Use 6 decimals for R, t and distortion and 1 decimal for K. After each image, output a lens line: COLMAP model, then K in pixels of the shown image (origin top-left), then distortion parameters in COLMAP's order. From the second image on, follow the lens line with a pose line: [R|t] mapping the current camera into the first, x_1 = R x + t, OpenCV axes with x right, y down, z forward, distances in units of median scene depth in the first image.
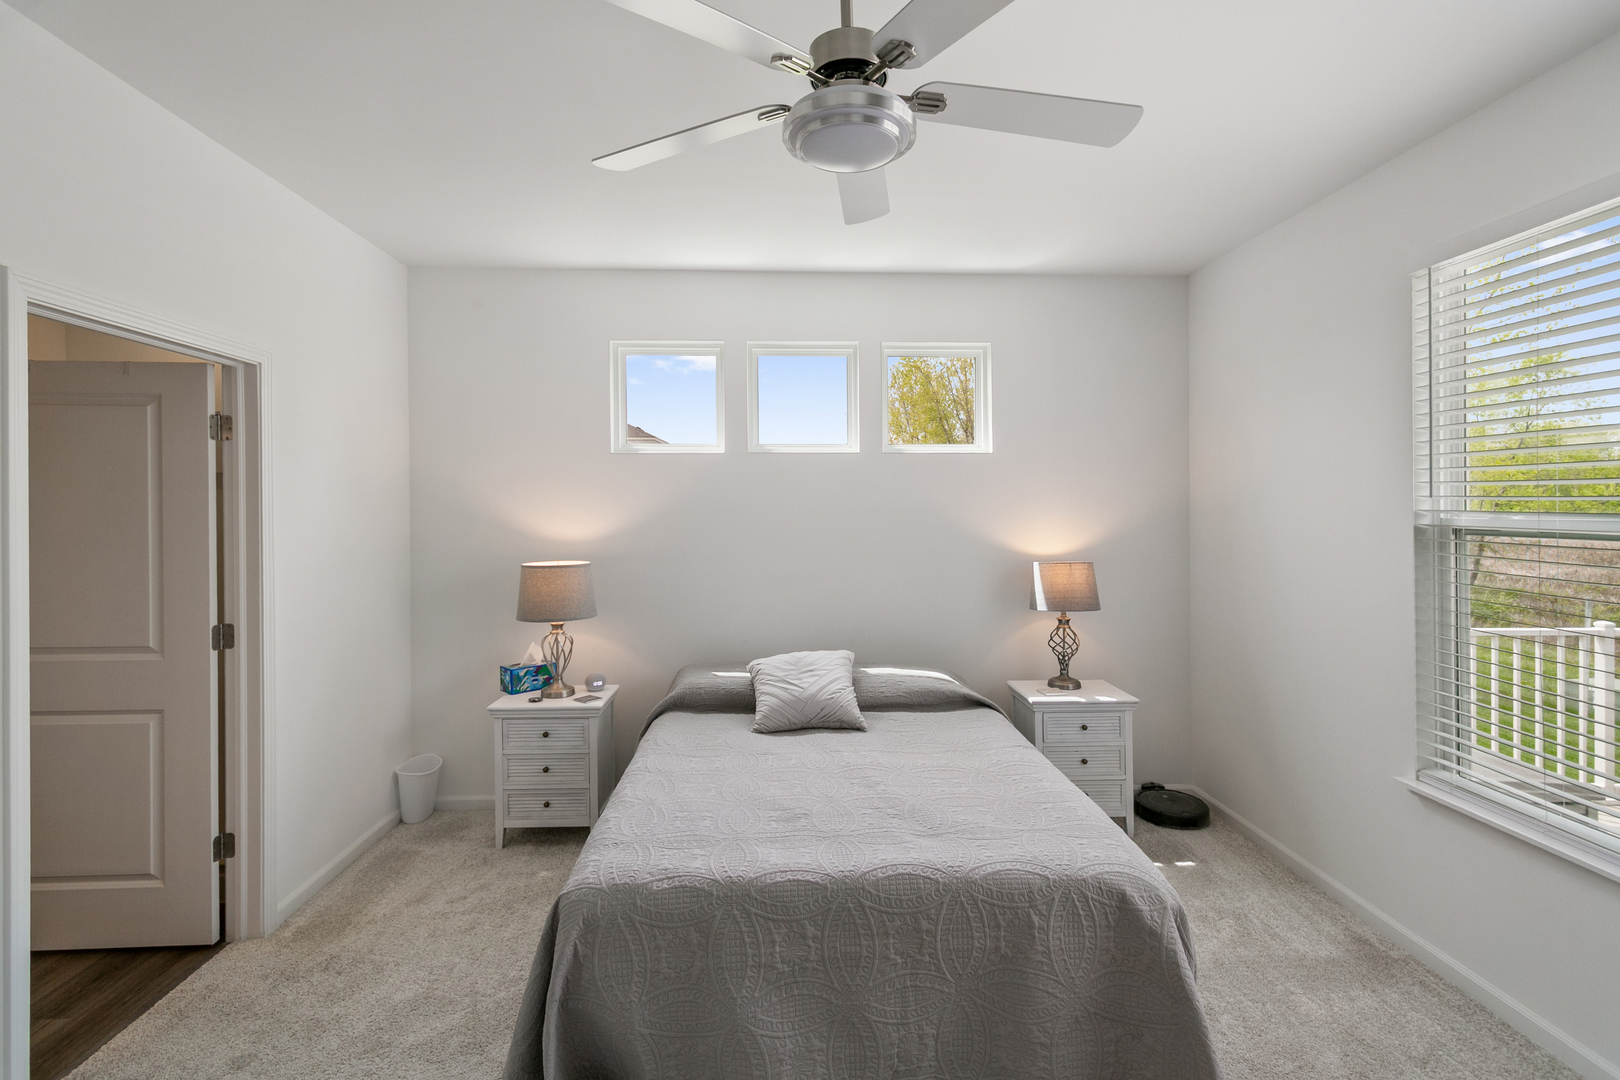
lens RADIAL K [[778.7, 0, 806.7], [0, 778.7, 521.3], [0, 0, 1]] dist [0.000832, 0.015154]
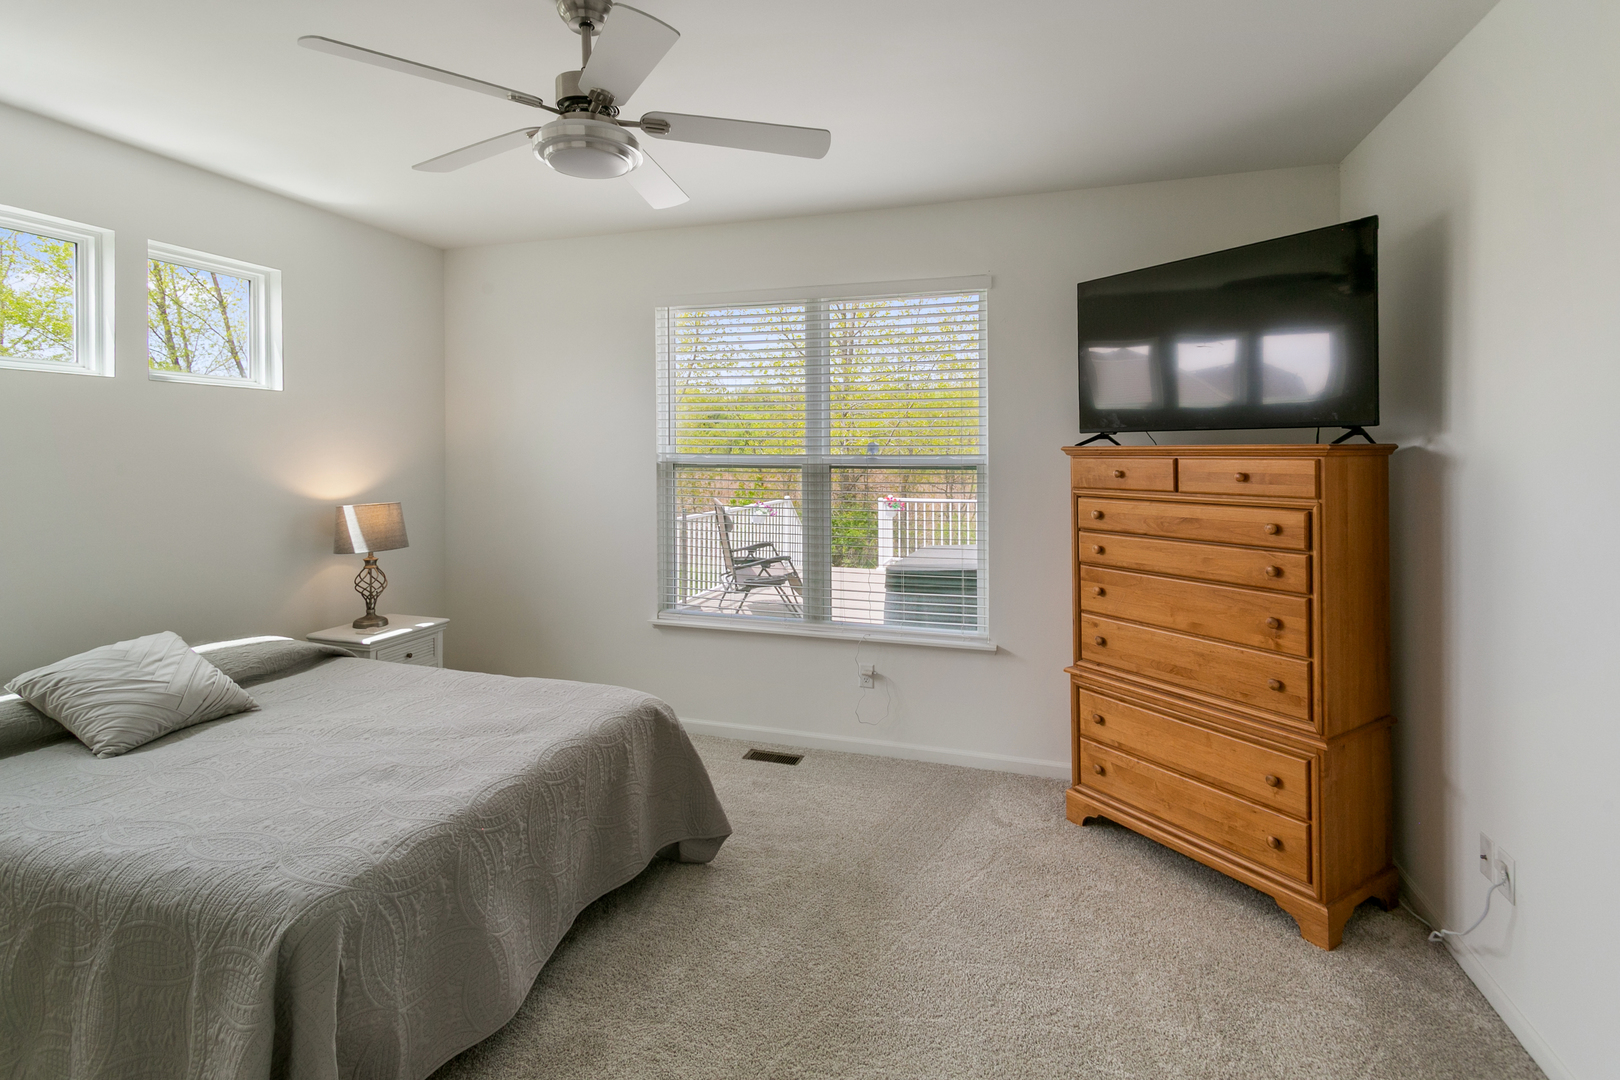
lens RADIAL K [[772.5, 0, 815.4], [0, 772.5, 455.0], [0, 0, 1]] dist [0.023011, -0.008370]
pose [[0.345906, -0.005217, 0.938255, -0.617055], [0.014392, 0.999896, 0.000254, -0.005285], [-0.938159, 0.013415, 0.345945, 0.136089]]
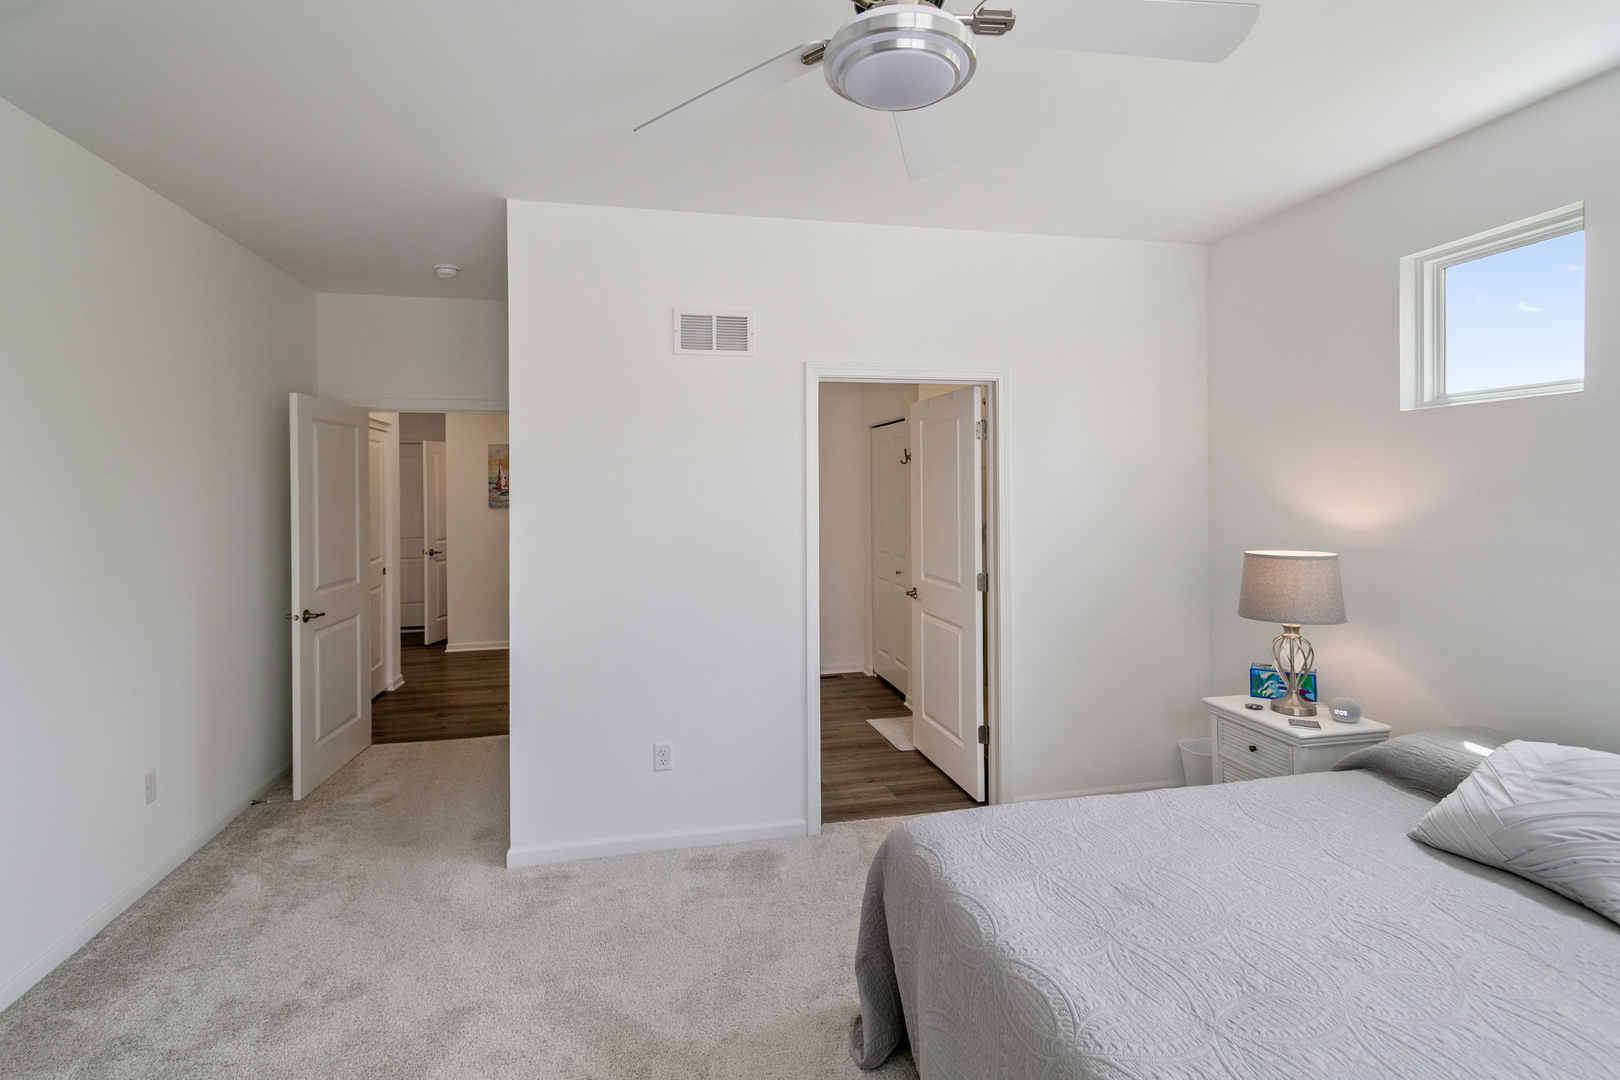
lens RADIAL K [[792.0, 0, 806.5], [0, 792.0, 487.7], [0, 0, 1]] dist [0.020322, -0.013408]
pose [[0.169400, 0.002556, -0.985544, 0.573730], [-0.010601, 0.999944, 0.000772, -0.015303], [0.985490, 0.010317, 0.169418, 0.452905]]
